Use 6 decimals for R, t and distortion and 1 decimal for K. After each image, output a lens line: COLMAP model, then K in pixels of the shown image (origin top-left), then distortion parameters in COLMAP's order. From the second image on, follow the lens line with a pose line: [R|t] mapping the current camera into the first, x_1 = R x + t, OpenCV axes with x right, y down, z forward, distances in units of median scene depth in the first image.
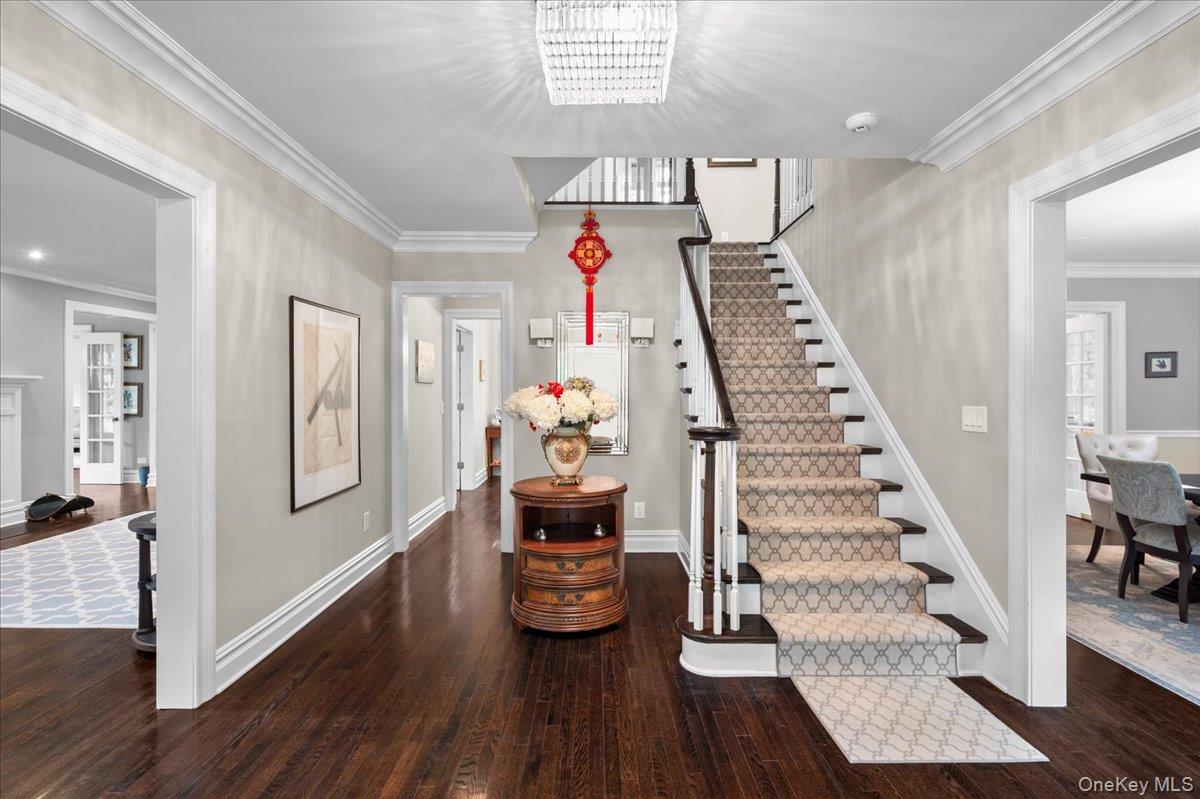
lens RADIAL K [[545.8, 0, 600.0], [0, 545.8, 399.5], [0, 0, 1]] dist [0.002519, 0.000442]
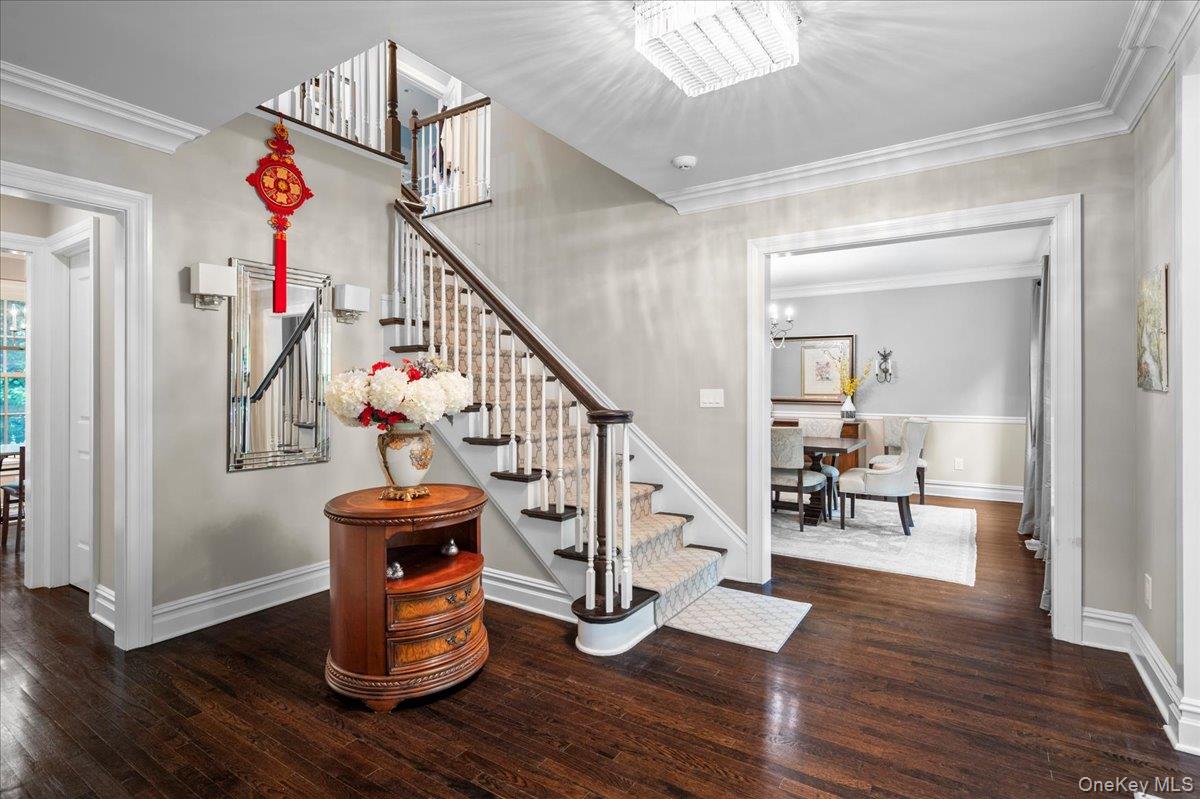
lens RADIAL K [[571.1, 0, 596.5], [0, 571.1, 390.9], [0, 0, 1]] dist [-0.001589, -0.000424]
pose [[0.570674, -0.007414, 0.821143, -0.616654], [0.013881, 0.999903, -0.000619, 0.012312], [-0.821059, 0.011752, 0.570722, 0.366874]]
